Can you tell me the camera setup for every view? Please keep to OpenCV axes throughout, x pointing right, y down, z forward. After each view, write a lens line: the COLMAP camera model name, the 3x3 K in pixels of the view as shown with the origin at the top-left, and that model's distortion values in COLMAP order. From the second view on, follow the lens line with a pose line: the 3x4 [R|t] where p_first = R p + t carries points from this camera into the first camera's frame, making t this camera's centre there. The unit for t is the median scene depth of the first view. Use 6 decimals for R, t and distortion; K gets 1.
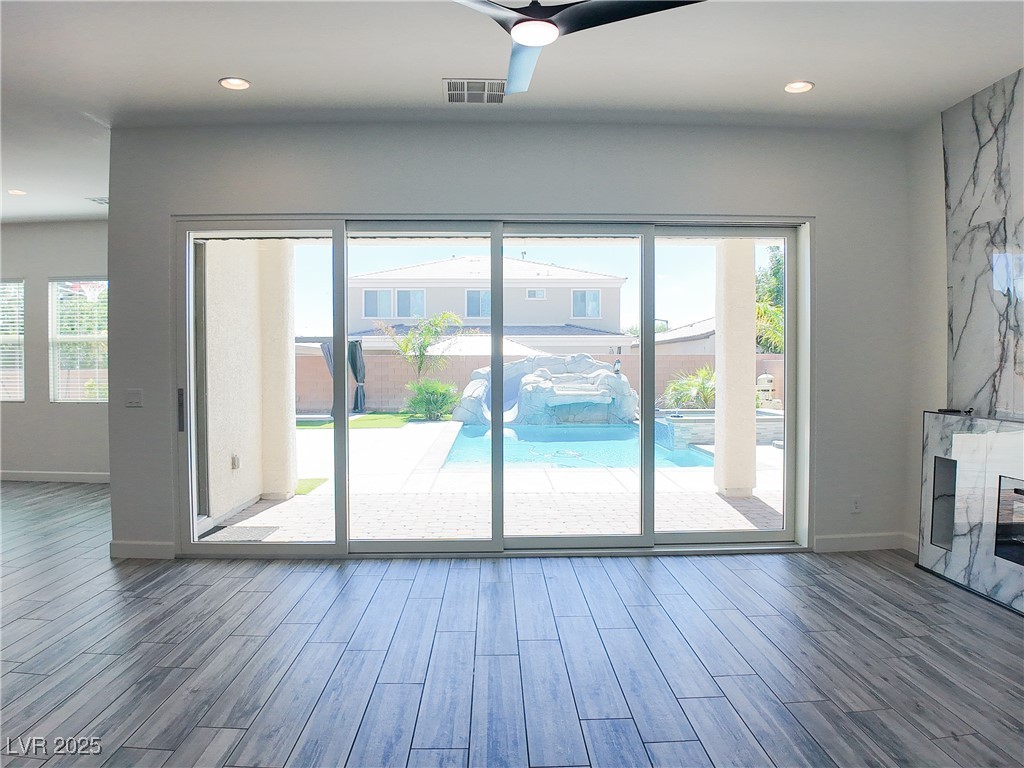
lens RADIAL K [[727.4, 0, 509.6], [0, 727.4, 390.8], [0, 0, 1]] dist [-0.102996, -0.022214]
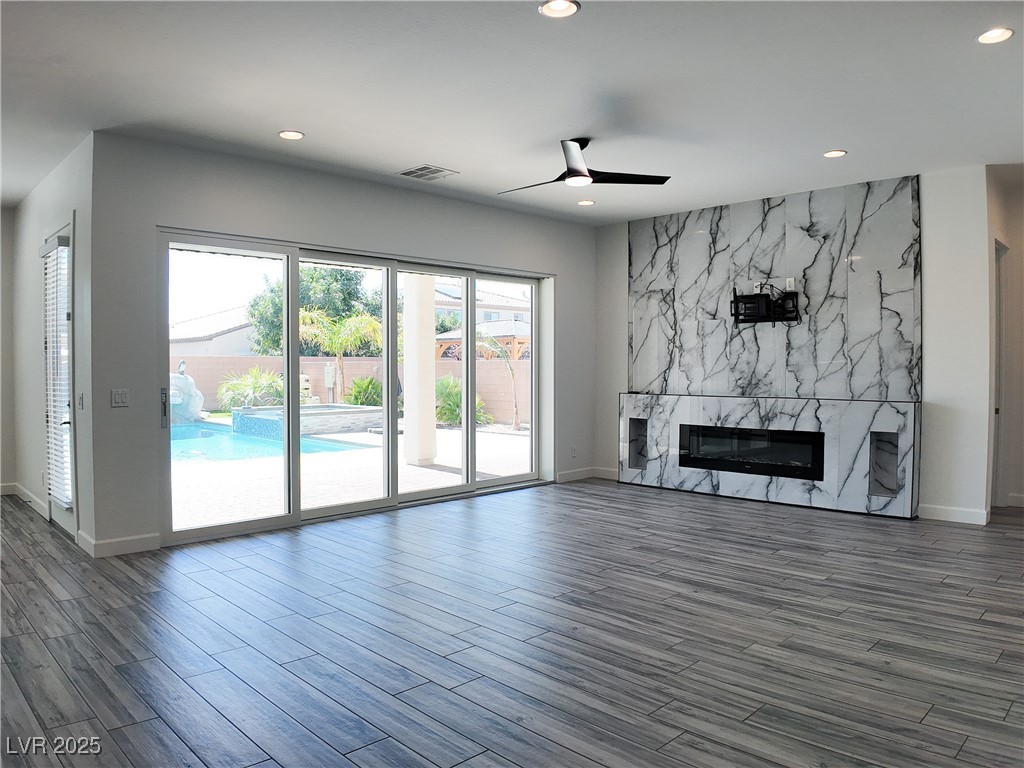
lens RADIAL K [[727.4, 0, 464.1], [0, 727.4, 386.1], [0, 0, 1]] dist [-0.102996, -0.022214]
pose [[0.760288, -0.015795, 0.649394, -0.935641], [0.021356, 0.999772, -0.000687, 0.005370], [-0.649235, 0.014391, 0.760452, -0.129091]]
